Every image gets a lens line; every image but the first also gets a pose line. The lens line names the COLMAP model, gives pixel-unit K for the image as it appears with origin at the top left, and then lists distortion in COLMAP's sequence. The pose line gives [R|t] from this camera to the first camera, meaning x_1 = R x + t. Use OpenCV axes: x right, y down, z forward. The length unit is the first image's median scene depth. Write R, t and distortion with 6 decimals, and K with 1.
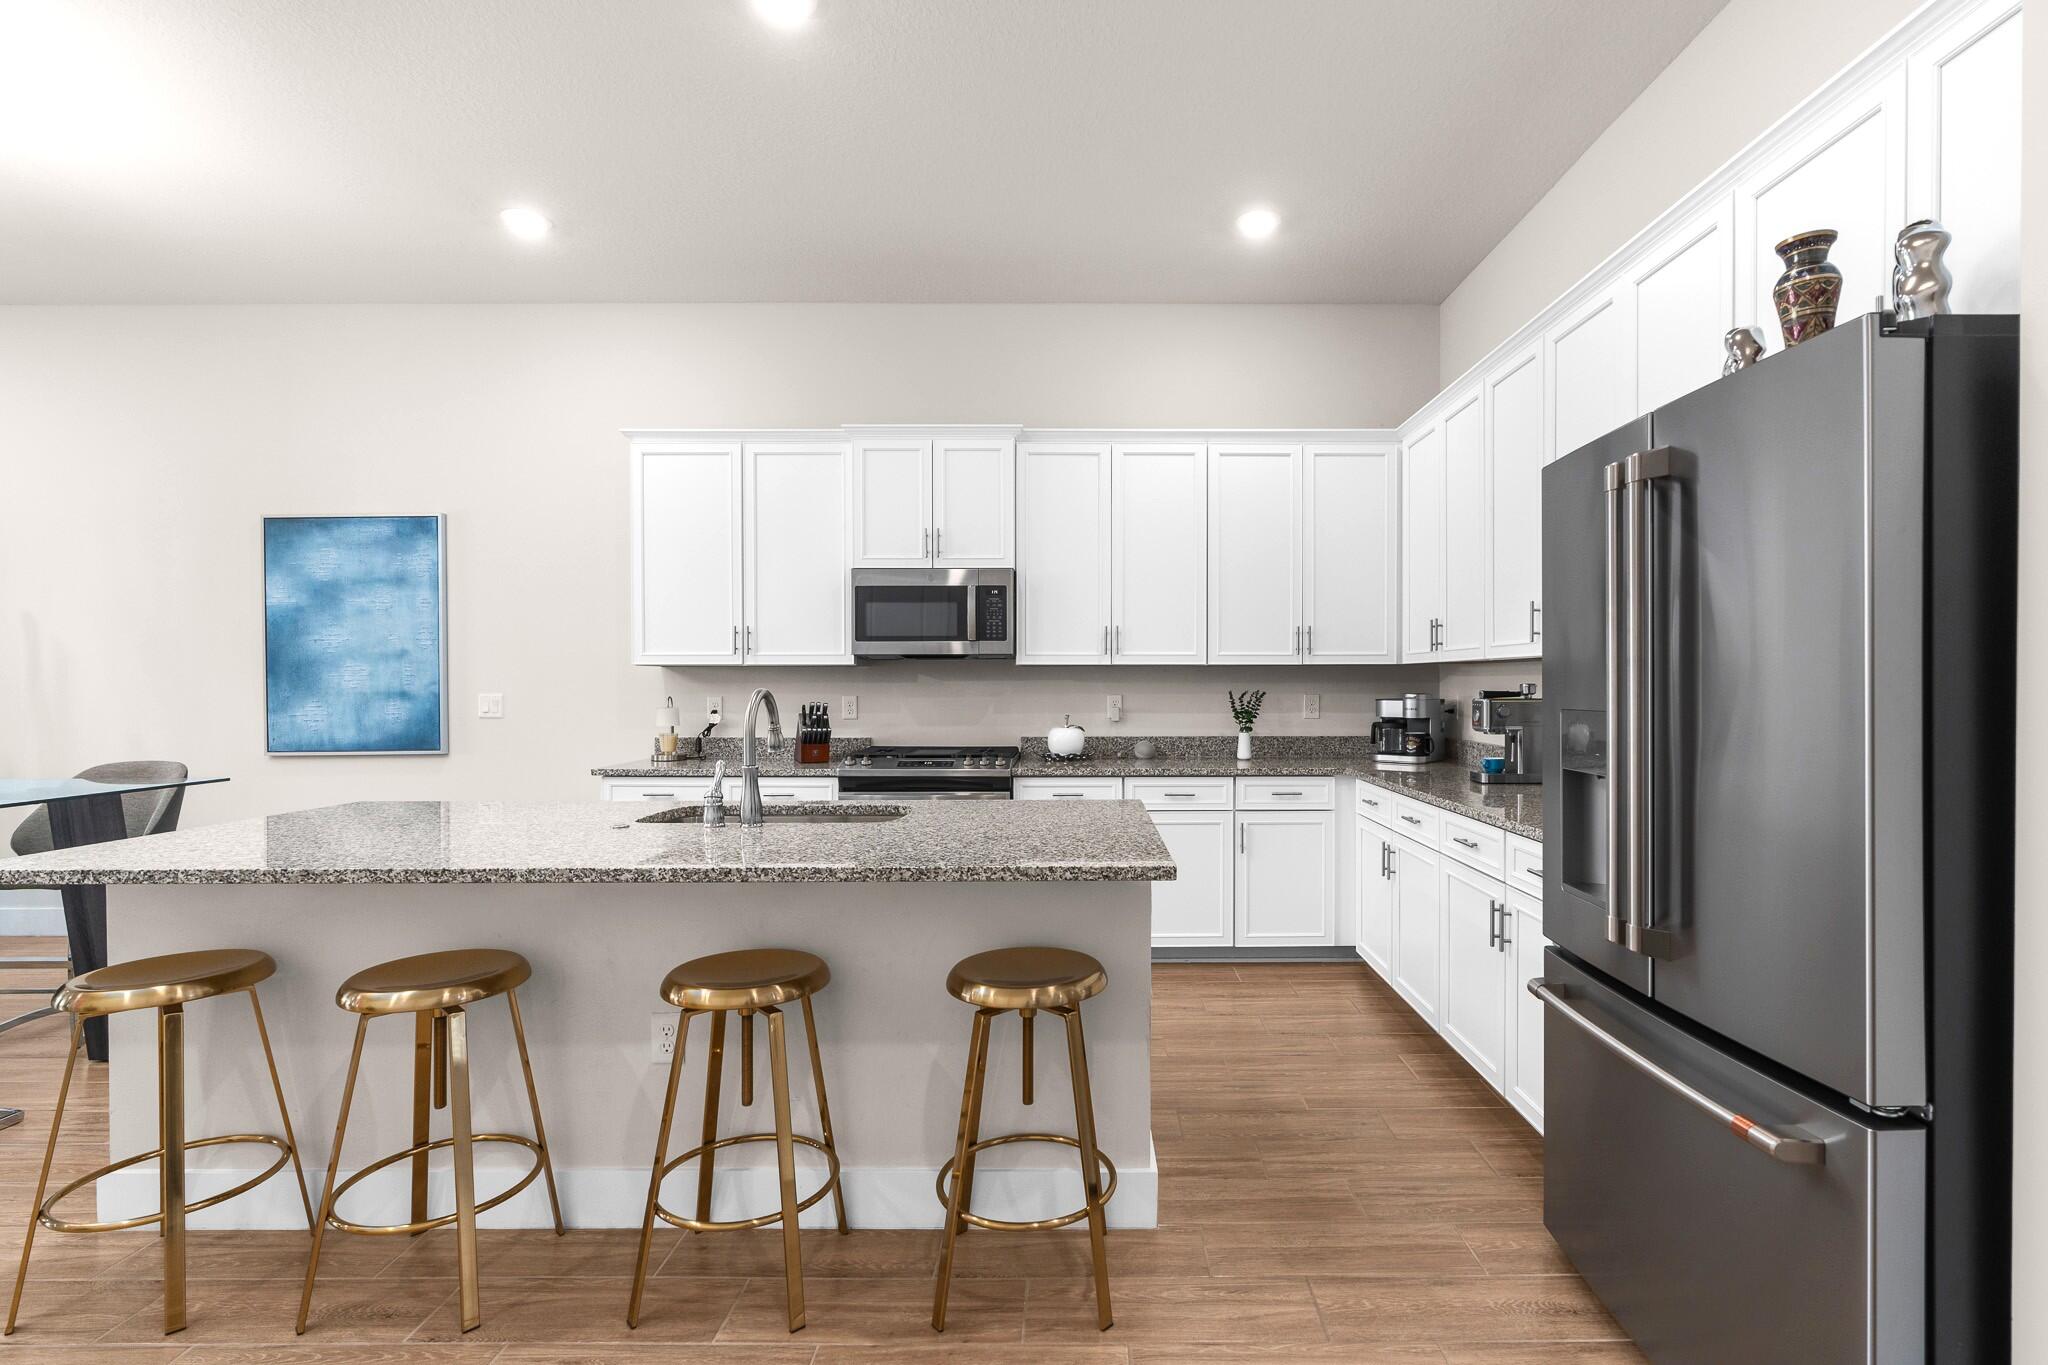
lens RADIAL K [[934.0, 0, 1055.0], [0, 934.0, 682.7], [0, 0, 1]] dist [-0.012201, 0.002776]
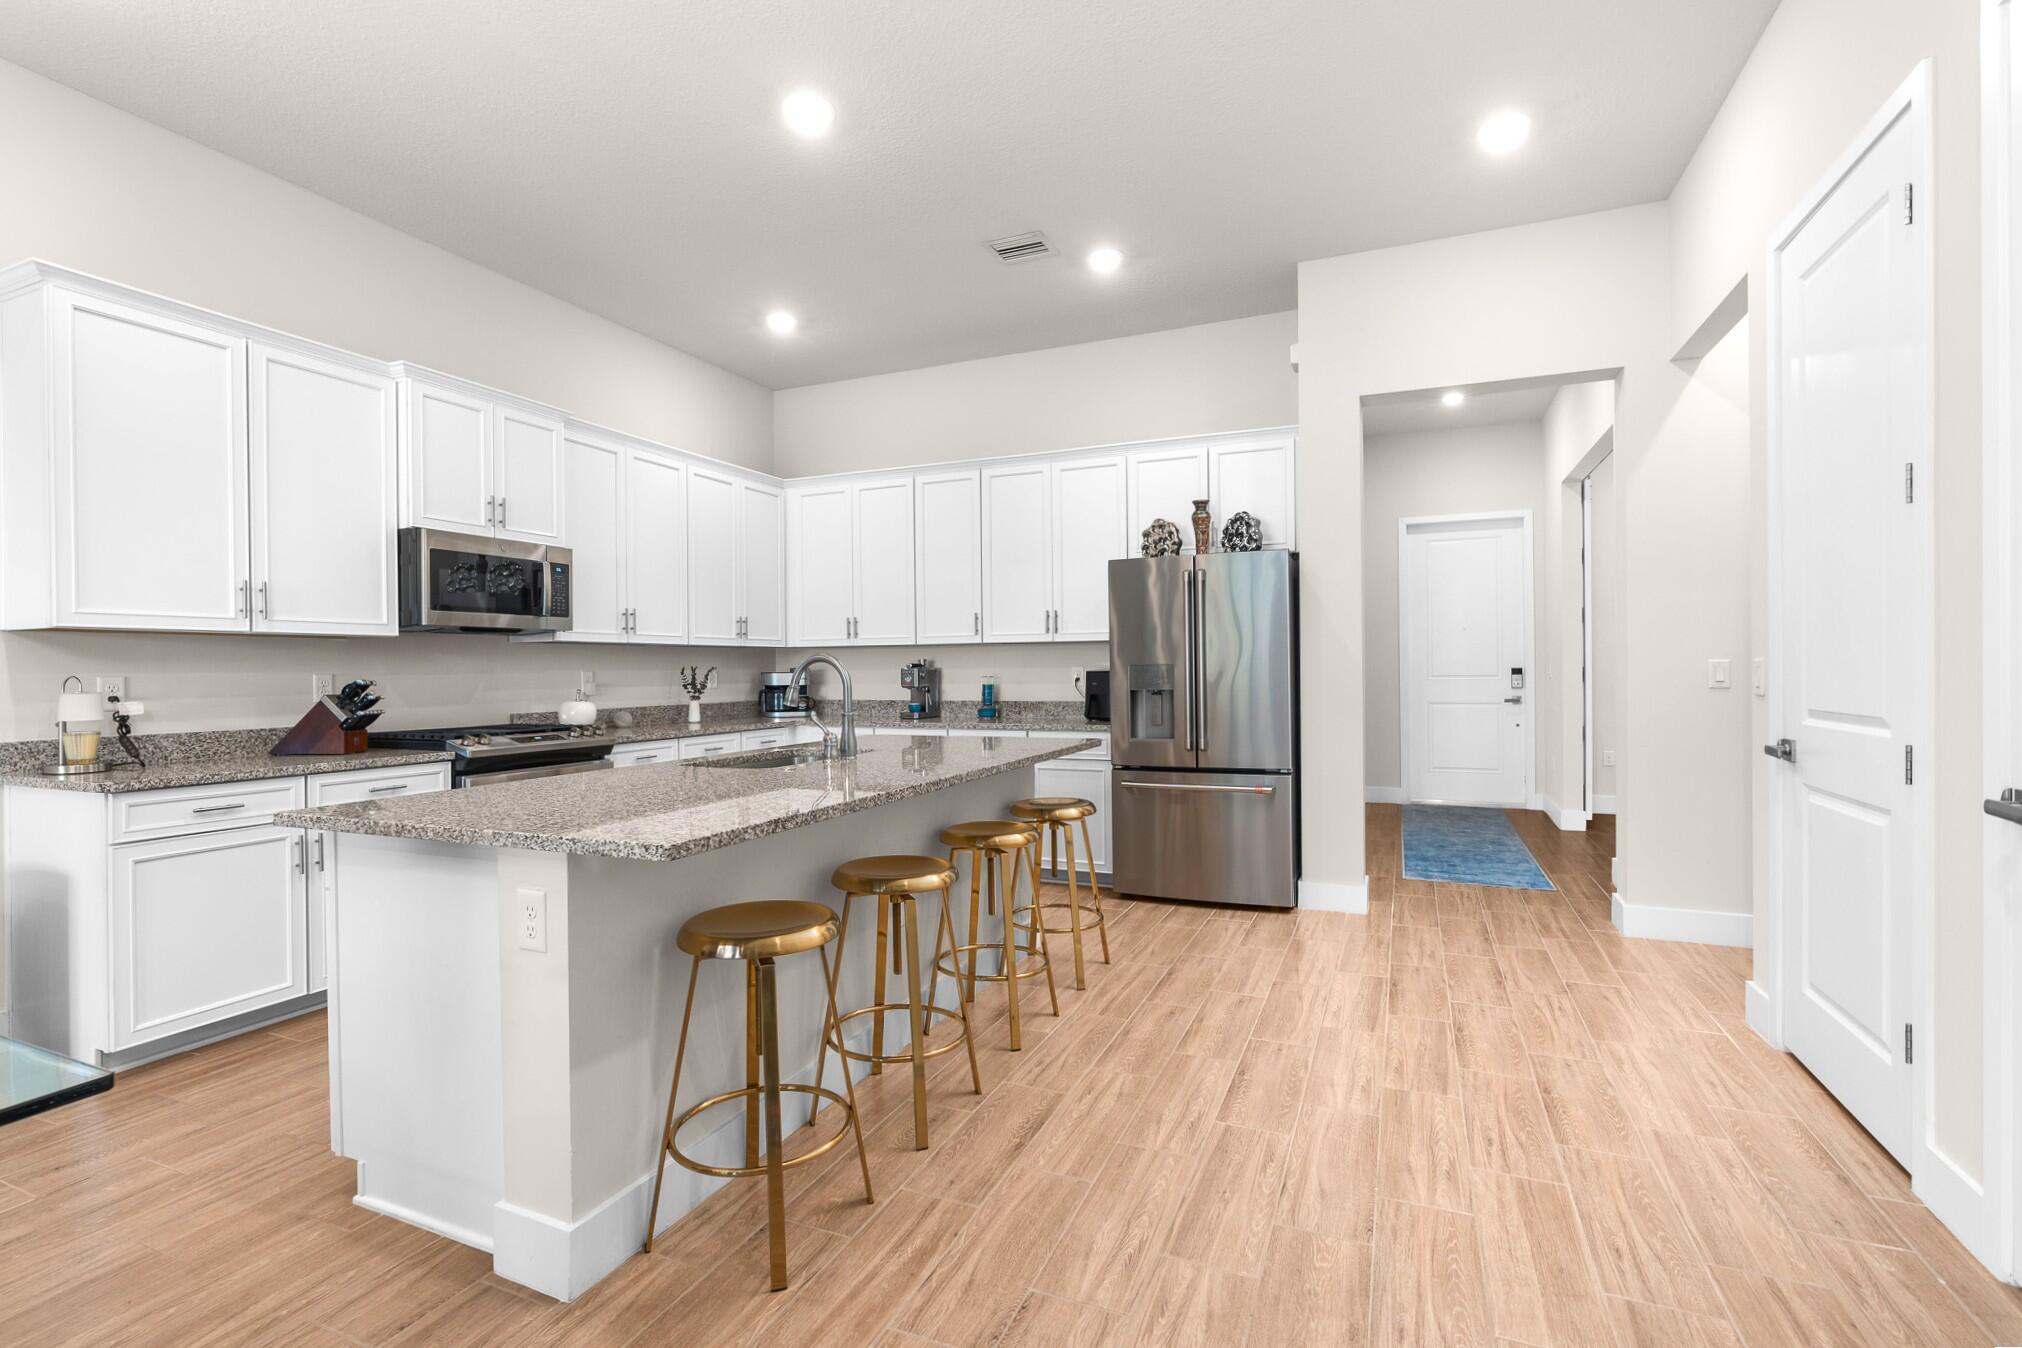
lens RADIAL K [[922.1, 0, 986.9], [0, 922.1, 672.4], [0, 0, 1]] dist [-0.012201, 0.002776]
pose [[0.415784, -0.007309, 0.909434, -0.763089], [0.009014, 0.999952, 0.003915, 0.015197], [-0.909419, 0.006570, 0.415829, 0.146312]]
